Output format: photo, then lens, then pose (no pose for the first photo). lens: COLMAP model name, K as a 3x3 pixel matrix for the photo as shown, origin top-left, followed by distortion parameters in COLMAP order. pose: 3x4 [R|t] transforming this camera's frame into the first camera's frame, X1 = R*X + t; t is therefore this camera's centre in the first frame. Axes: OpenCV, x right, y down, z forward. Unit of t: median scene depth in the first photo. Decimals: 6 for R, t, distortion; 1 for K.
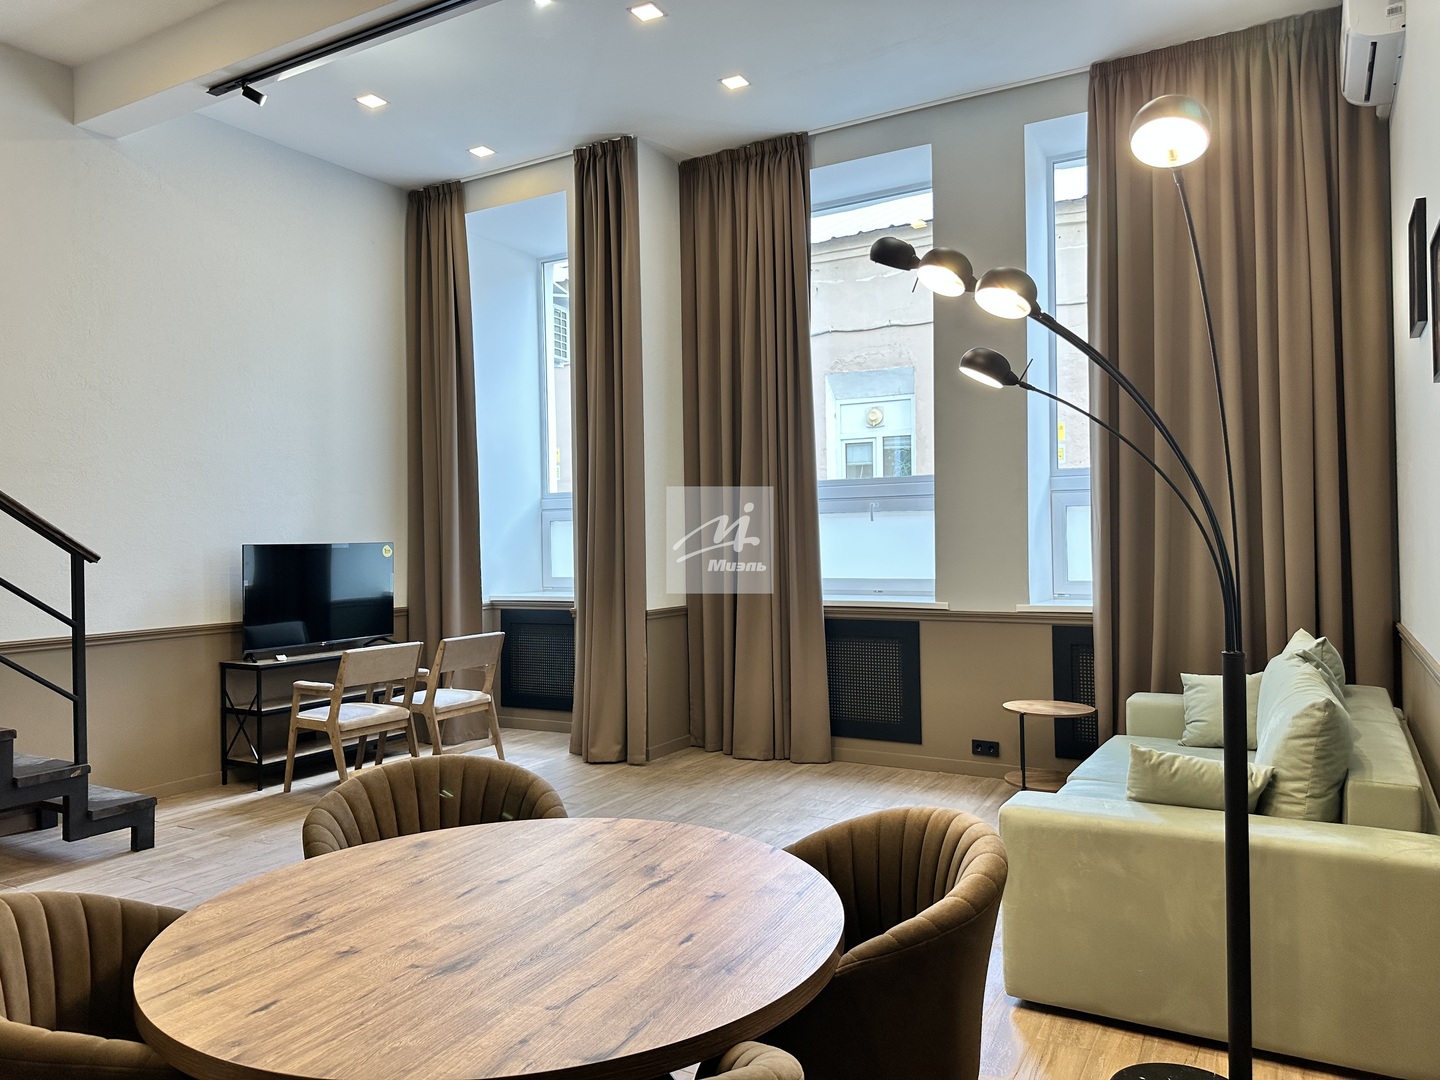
lens RADIAL K [[1004.3, 0, 720.0], [0, 1004.3, 540.0], [0, 0, 1]] dist [0.047034, -0.088377]
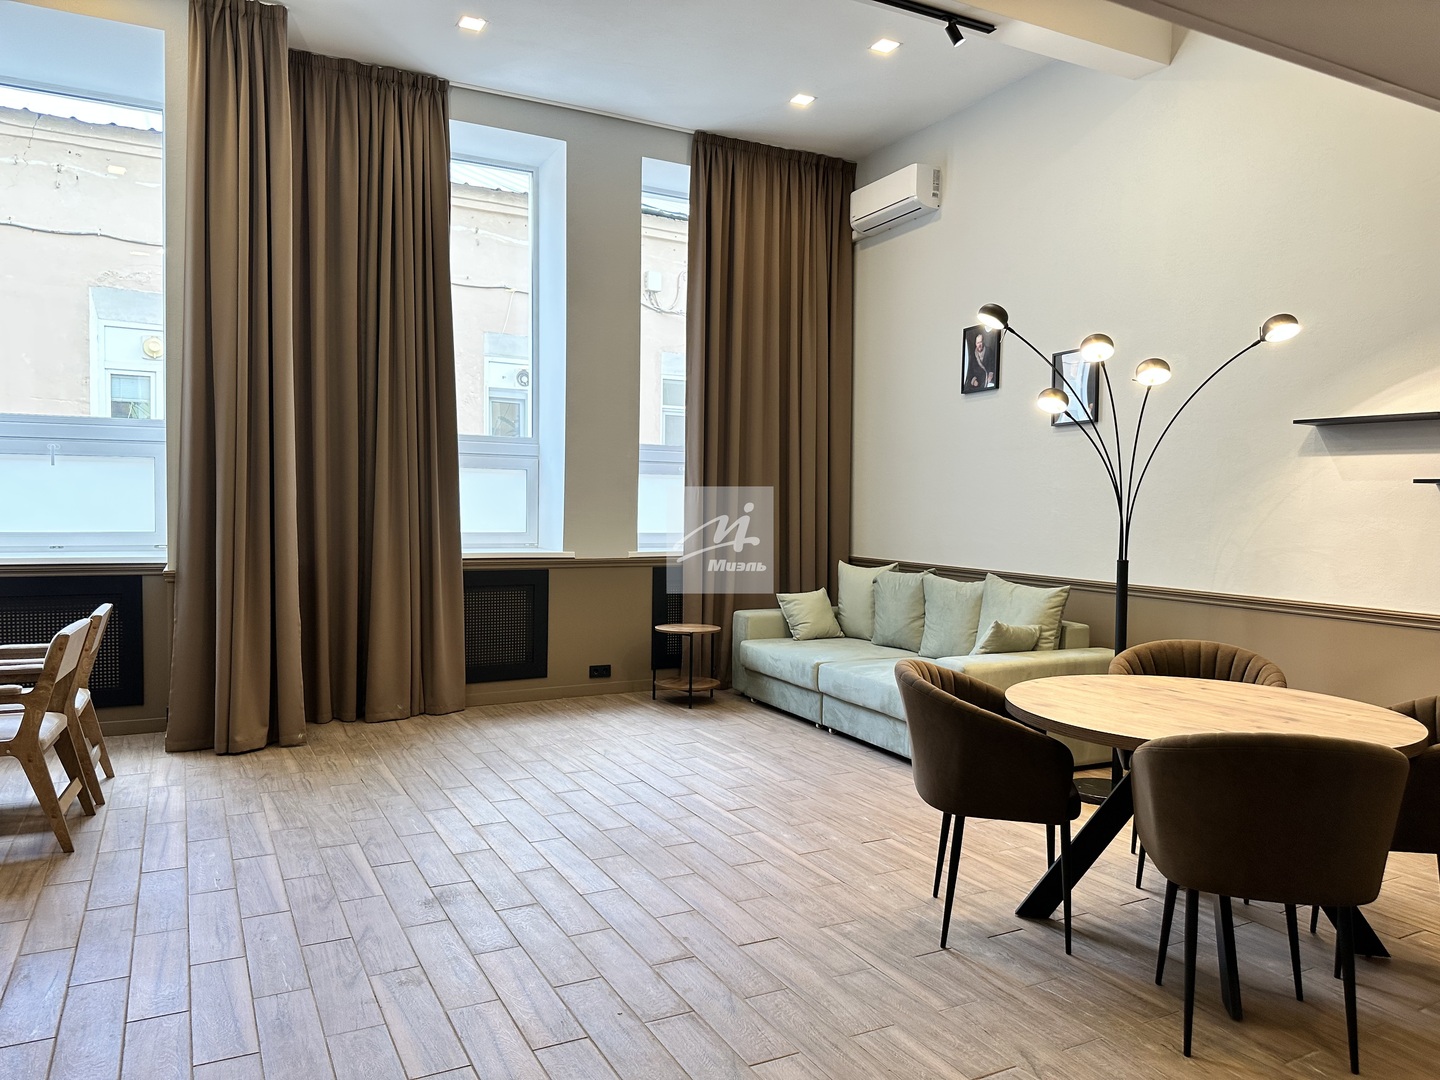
lens RADIAL K [[1014.3, 0, 720.0], [0, 1014.3, 540.0], [0, 0, 1]] dist [0.111079, -0.084403]
pose [[0.540349, -0.009236, 0.841390, -0.691700], [-0.024046, 0.999362, 0.026412, 0.014821], [-0.841097, -0.034504, 0.539783, 0.236721]]
